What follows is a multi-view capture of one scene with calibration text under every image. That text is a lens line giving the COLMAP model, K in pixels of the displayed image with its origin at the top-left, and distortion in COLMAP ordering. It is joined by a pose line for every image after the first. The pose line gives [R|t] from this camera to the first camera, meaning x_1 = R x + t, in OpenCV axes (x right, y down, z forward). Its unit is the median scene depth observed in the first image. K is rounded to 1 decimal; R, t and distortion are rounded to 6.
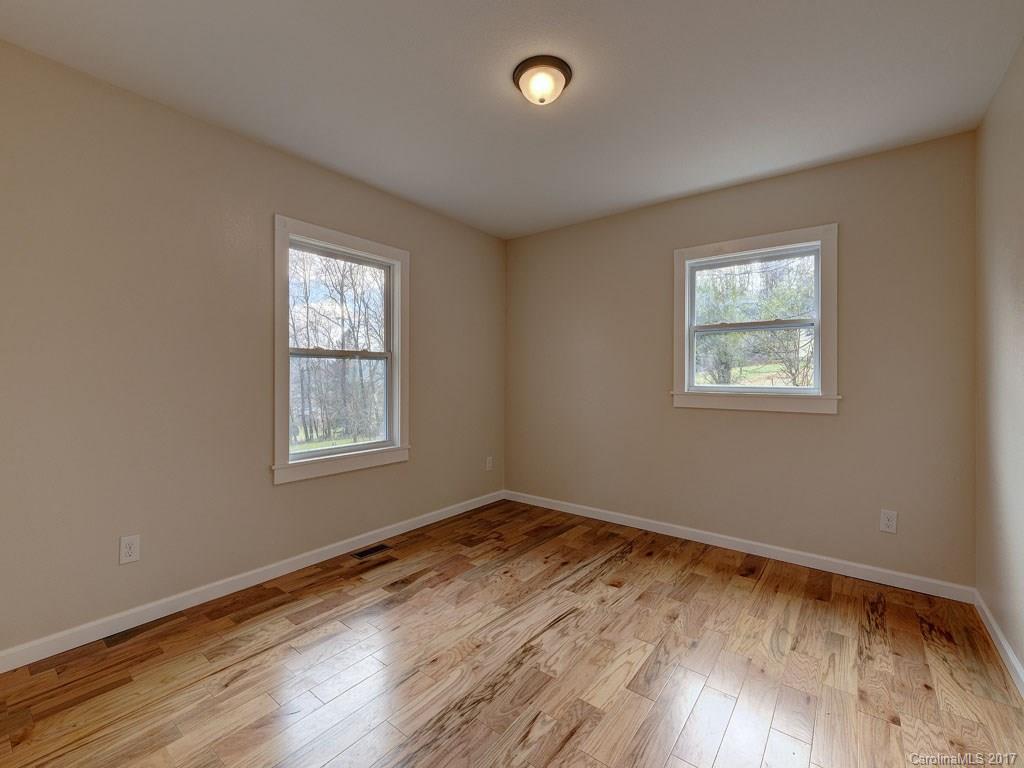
lens RADIAL K [[442.1, 0, 514.5], [0, 442.1, 378.2], [0, 0, 1]] dist [0.006388, -0.002353]
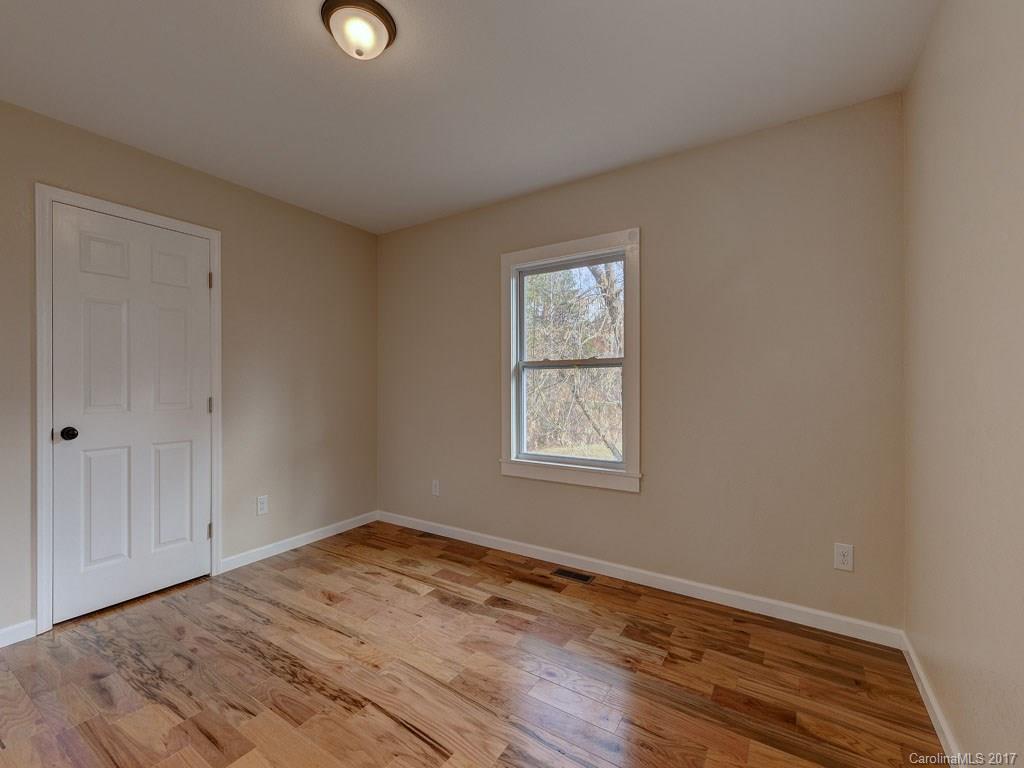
lens RADIAL K [[442.1, 0, 503.2], [0, 442.1, 383.0], [0, 0, 1]] dist [0.006388, -0.002353]
pose [[0.072734, -0.006905, -0.997328, 0.659027], [-0.003093, 0.999970, -0.007148, -0.004659], [0.997347, 0.003604, 0.072710, 0.874957]]
